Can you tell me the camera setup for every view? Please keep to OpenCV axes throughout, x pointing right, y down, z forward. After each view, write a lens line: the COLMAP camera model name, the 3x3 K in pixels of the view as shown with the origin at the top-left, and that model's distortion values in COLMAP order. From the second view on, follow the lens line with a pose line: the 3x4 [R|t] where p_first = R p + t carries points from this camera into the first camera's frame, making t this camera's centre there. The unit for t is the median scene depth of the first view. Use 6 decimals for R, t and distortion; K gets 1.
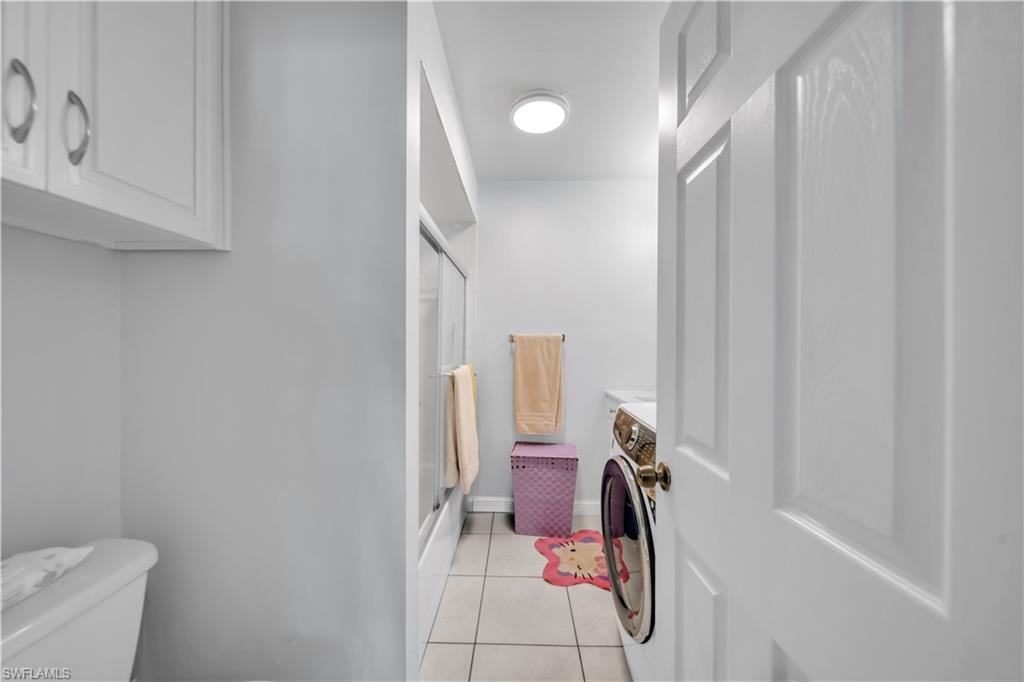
lens RADIAL K [[353.4, 0, 511.4], [0, 353.4, 345.7], [0, 0, 1]] dist [0.001107, -0.001627]
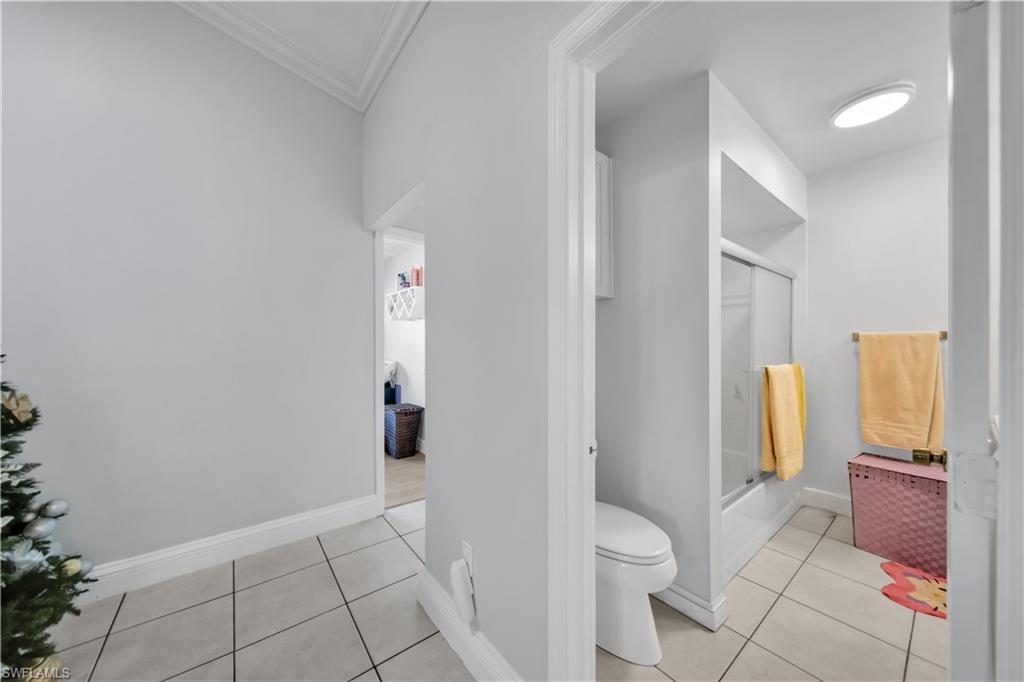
lens RADIAL K [[353.4, 0, 510.2], [0, 353.4, 344.4], [0, 0, 1]] dist [0.001107, -0.001627]
pose [[0.636462, -0.004555, -0.771294, 0.155268], [0.000760, 0.999986, -0.005278, 0.001355], [0.771307, 0.002774, 0.636457, -0.302970]]
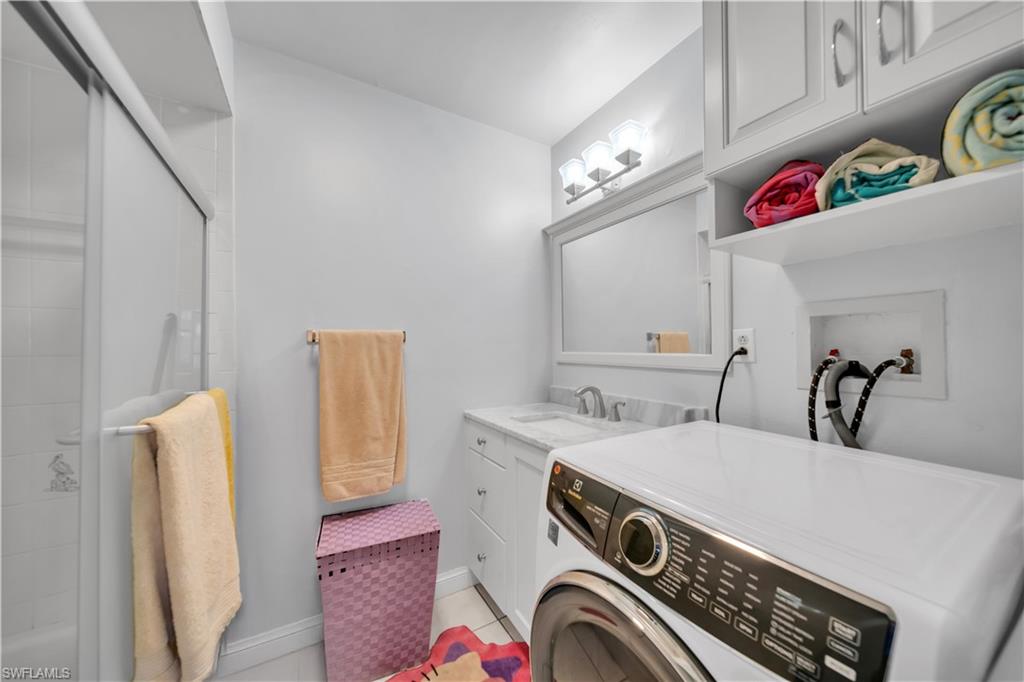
lens RADIAL K [[353.4, 0, 512.1], [0, 353.4, 345.2], [0, 0, 1]] dist [0.001107, -0.001627]
pose [[0.851086, -0.008842, 0.524953, -0.027173], [0.013373, 0.999899, -0.004839, -0.001203], [-0.524857, 0.011139, 0.851118, 0.389873]]
